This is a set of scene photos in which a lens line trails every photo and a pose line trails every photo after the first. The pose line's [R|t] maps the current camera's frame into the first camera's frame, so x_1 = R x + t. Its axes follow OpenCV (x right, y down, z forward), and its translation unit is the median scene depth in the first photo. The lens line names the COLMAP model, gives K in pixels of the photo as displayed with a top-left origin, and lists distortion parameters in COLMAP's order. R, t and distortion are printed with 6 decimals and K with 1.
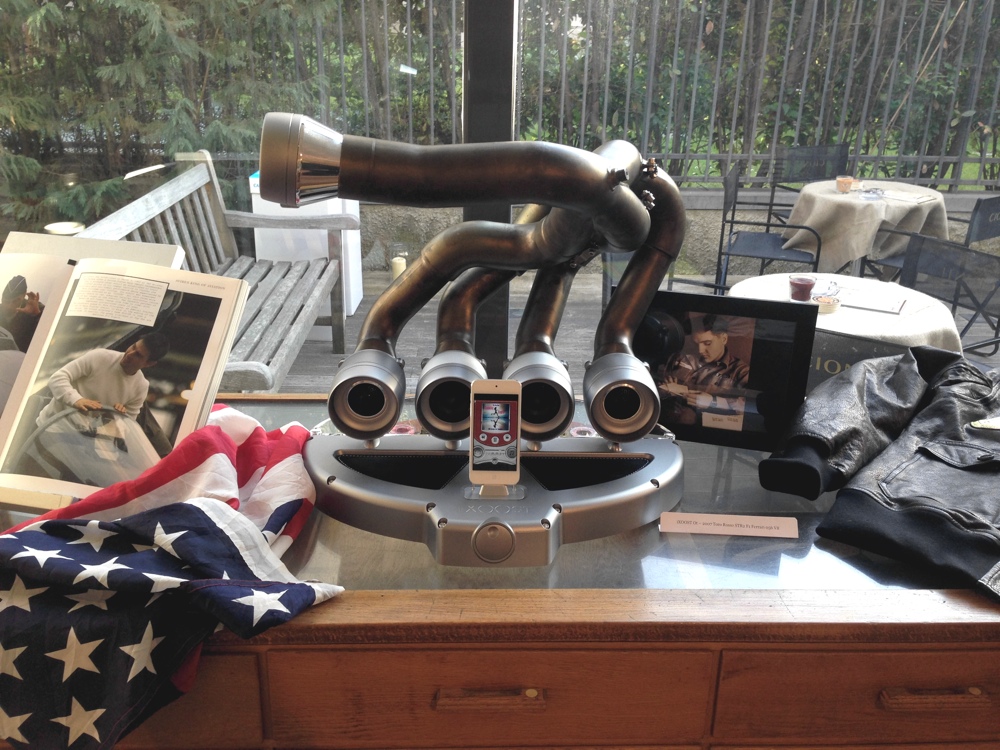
lens RADIAL K [[946.4, 0, 502.0], [0, 946.4, 374.2], [0, 0, 1]] dist [0.047621, 0.000000]
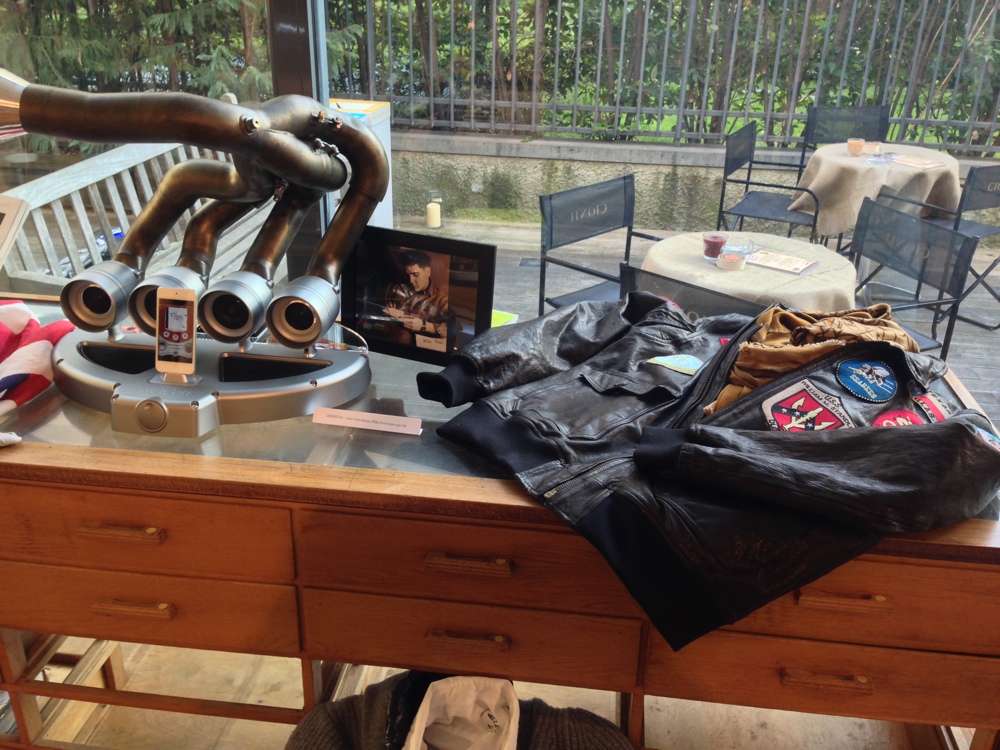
lens RADIAL K [[946.4, 0, 497.6], [0, 946.4, 376.2], [0, 0, 1]] dist [0.047621, 0.000000]
pose [[0.987915, 0.070144, -0.138215, 0.485440], [-0.063050, 0.996491, 0.055053, 0.021283], [0.141592, -0.045673, 0.988871, -0.143771]]
